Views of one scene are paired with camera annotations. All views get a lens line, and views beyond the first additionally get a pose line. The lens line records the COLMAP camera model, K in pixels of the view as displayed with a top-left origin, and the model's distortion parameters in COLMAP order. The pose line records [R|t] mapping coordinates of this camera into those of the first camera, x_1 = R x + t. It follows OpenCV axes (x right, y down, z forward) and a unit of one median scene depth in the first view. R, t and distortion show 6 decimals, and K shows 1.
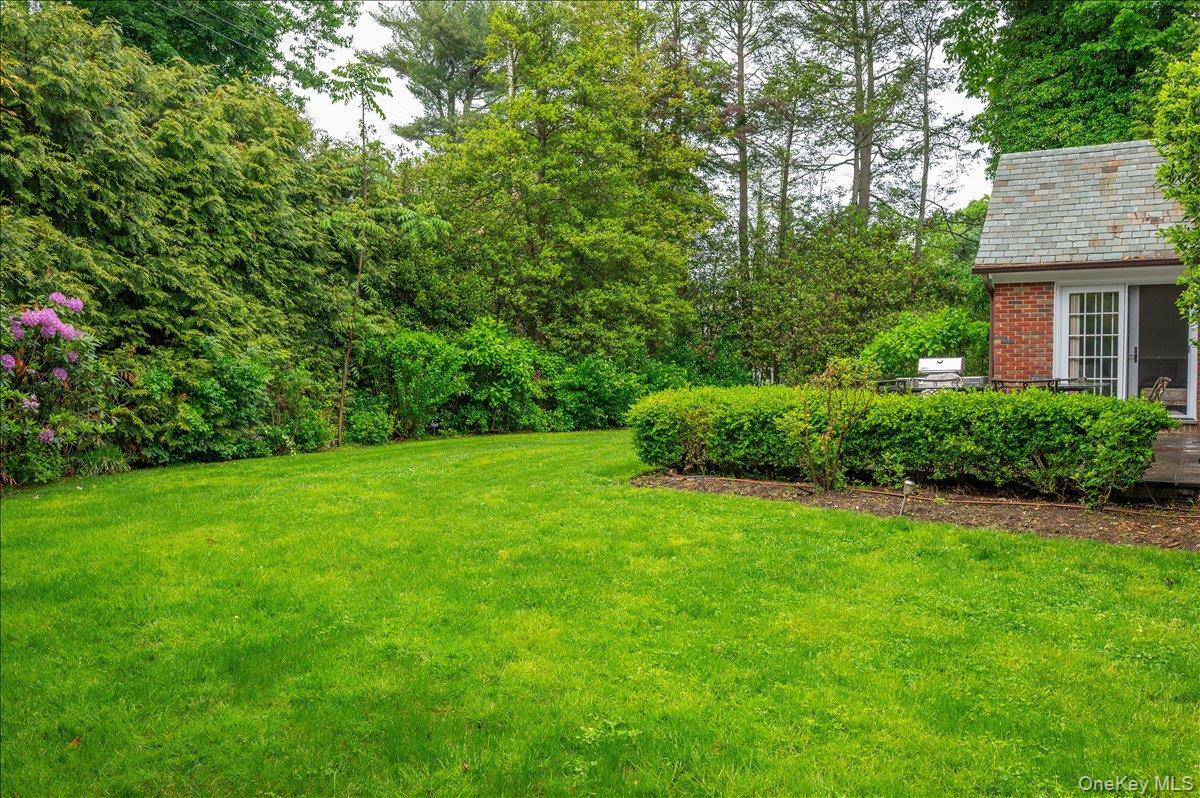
lens RADIAL K [[1062.1, 0, 600.0], [0, 1062.1, 399.0], [0, 0, 1]] dist [0.001641, -0.000142]
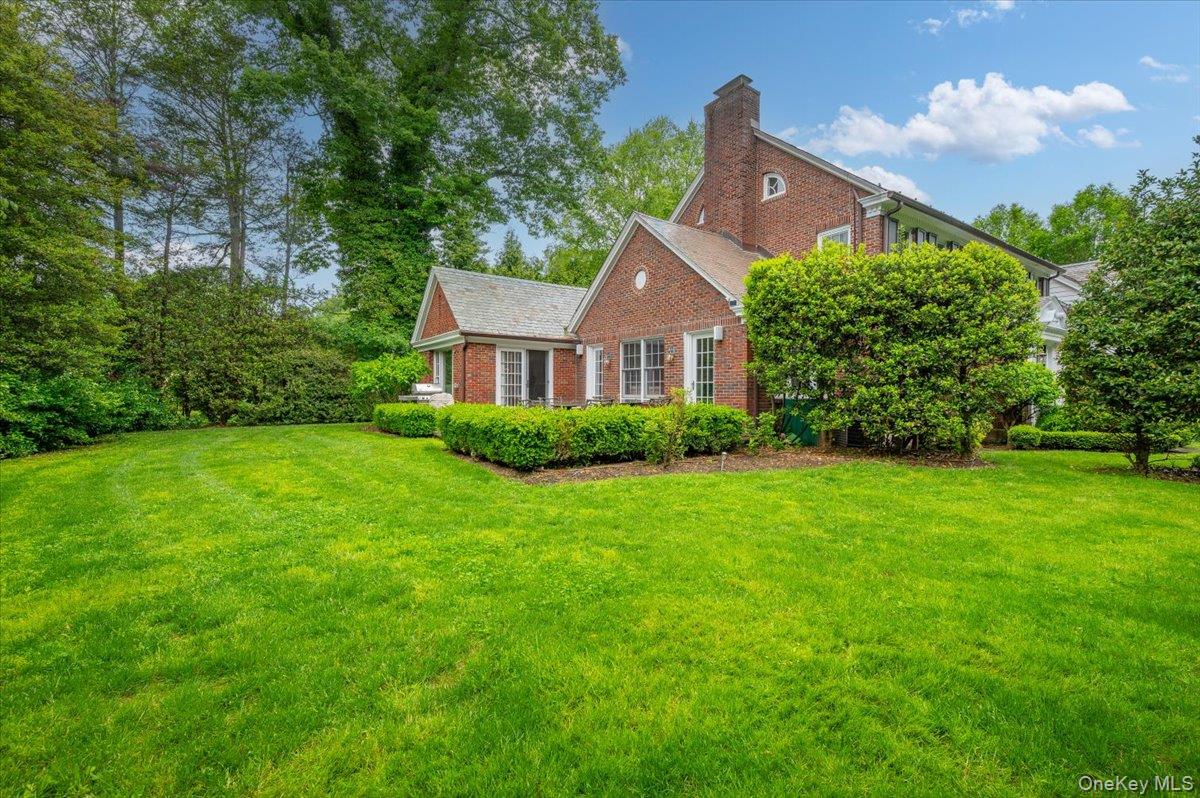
lens RADIAL K [[545.8, 0, 600.0], [0, 545.8, 399.0], [0, 0, 1]] dist [0.002519, 0.000442]
pose [[0.337484, -0.013148, 0.941239, -0.309474], [0.017543, 0.999817, 0.007676, -0.013546], [-0.941168, 0.013922, 0.337653, 0.378280]]
